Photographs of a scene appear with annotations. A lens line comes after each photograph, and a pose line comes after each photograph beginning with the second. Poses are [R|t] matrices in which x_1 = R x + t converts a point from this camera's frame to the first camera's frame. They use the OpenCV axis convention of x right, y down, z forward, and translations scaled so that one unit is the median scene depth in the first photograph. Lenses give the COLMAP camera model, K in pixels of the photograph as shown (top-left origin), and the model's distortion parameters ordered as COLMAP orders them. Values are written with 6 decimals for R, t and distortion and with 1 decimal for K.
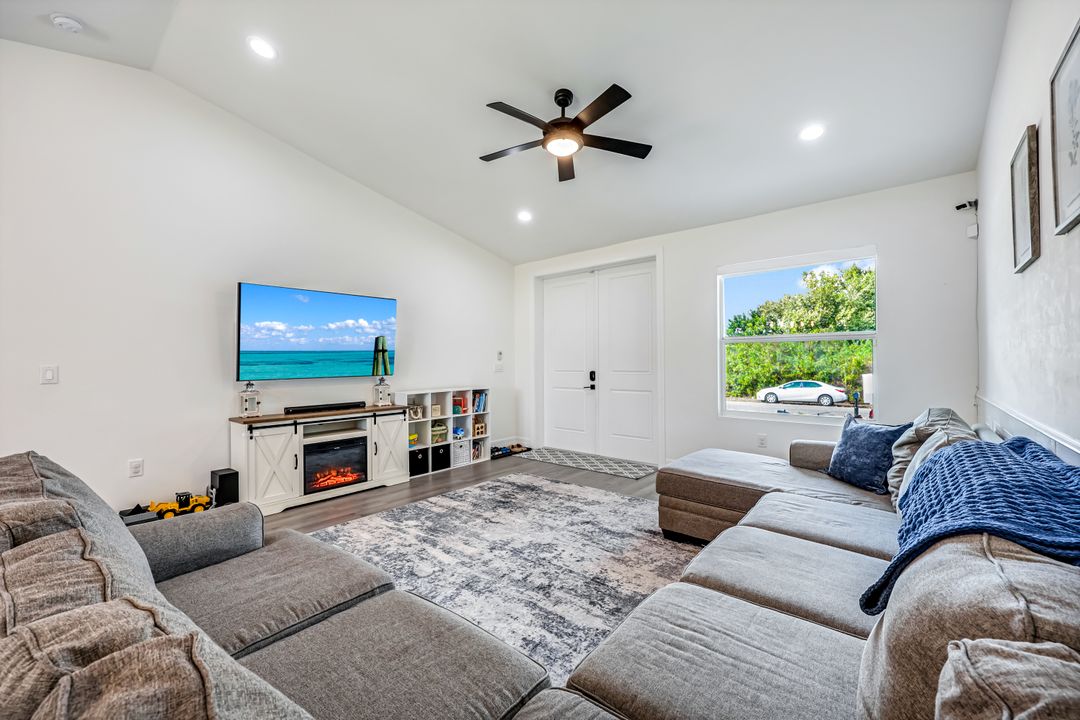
lens RADIAL K [[433.4, 0, 534.3], [0, 433.4, 362.9], [0, 0, 1]] dist [0.001329, 0.000349]
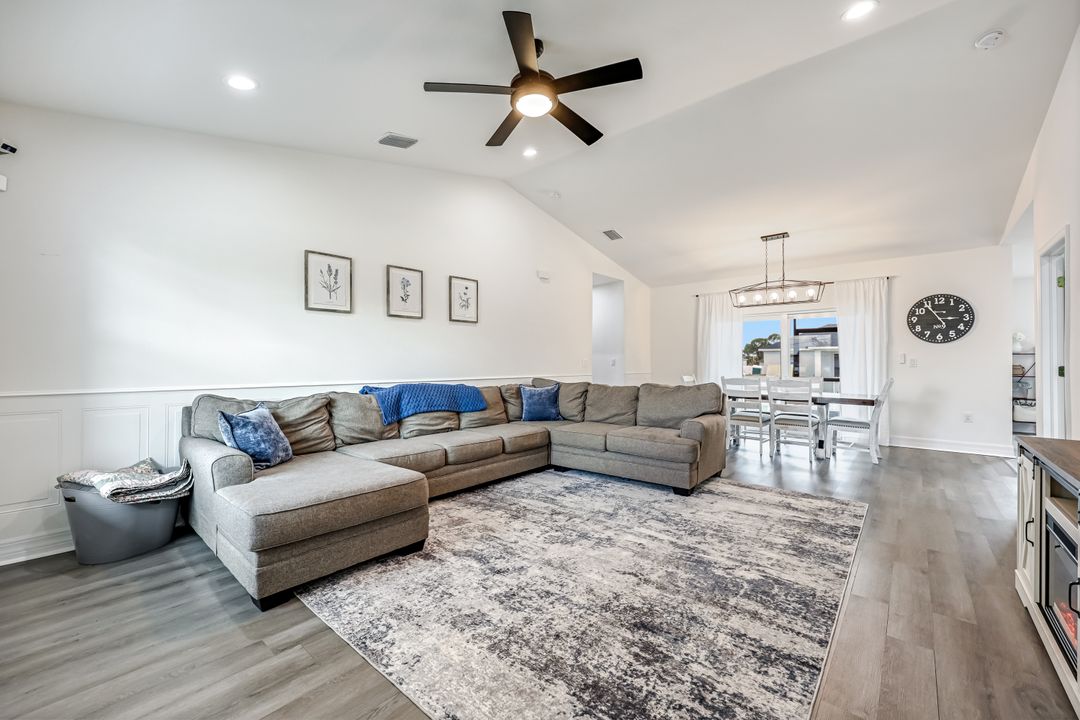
lens RADIAL K [[433.4, 0, 538.1], [0, 433.4, 362.7], [0, 0, 1]] dist [0.001329, 0.000349]
pose [[-0.999980, 0.005974, -0.002294, 0.050834], [0.005977, 0.999981, -0.001386, 0.019365], [0.002285, -0.001399, -0.999996, 1.525752]]
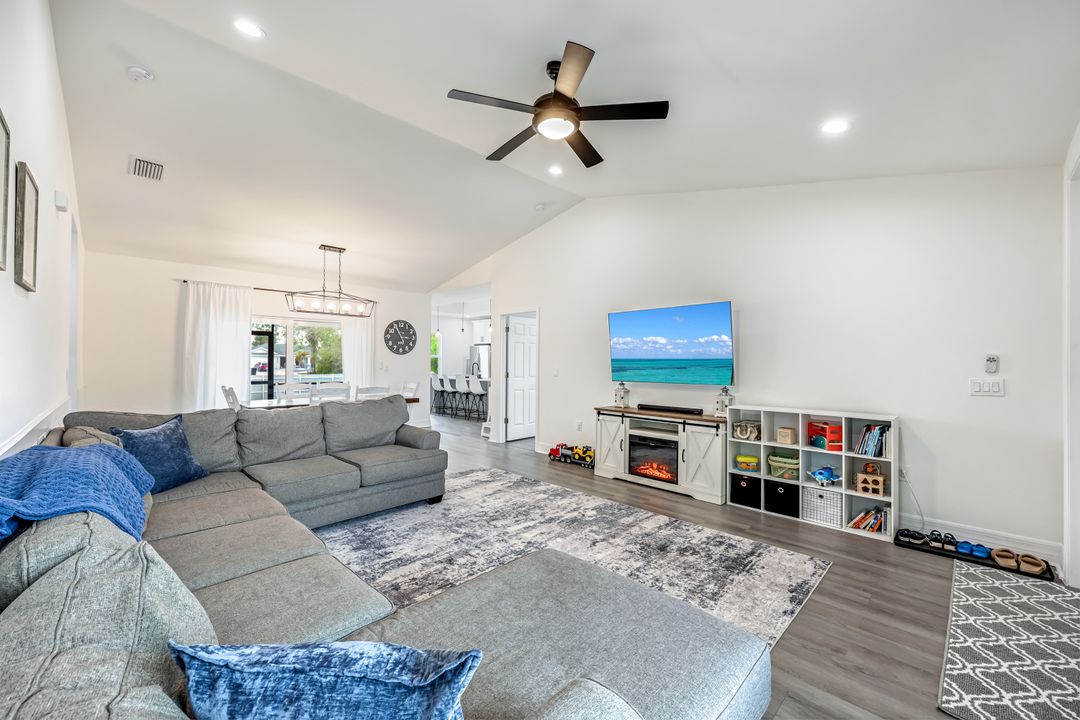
lens RADIAL K [[433.4, 0, 538.4], [0, 433.4, 361.9], [0, 0, 1]] dist [0.001329, 0.000349]
pose [[-0.072692, 0.007211, -0.997328, 0.761360], [-0.009070, 0.999928, 0.007891, -0.029699], [0.997313, 0.009620, -0.072621, 0.840960]]
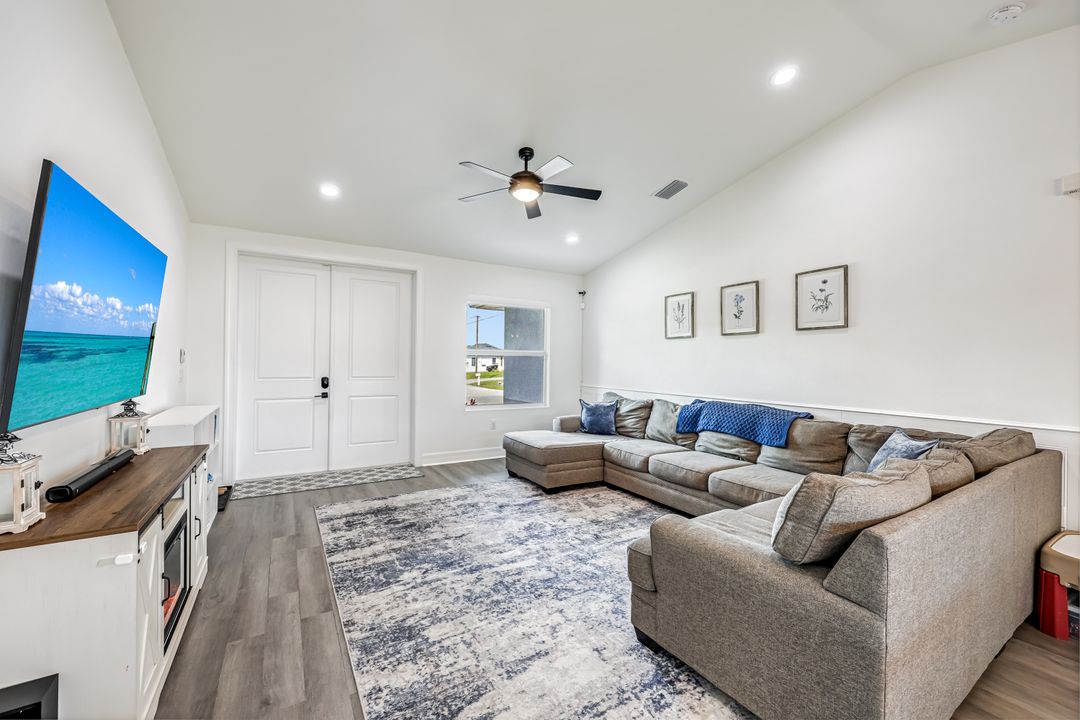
lens RADIAL K [[433.4, 0, 535.4], [0, 433.4, 357.9], [0, 0, 1]] dist [0.001329, 0.000349]
pose [[0.321968, 0.019873, 0.946542, -0.868935], [-0.014770, 0.999763, -0.015966, -0.019430], [-0.946635, -0.008840, 0.322186, 0.471591]]
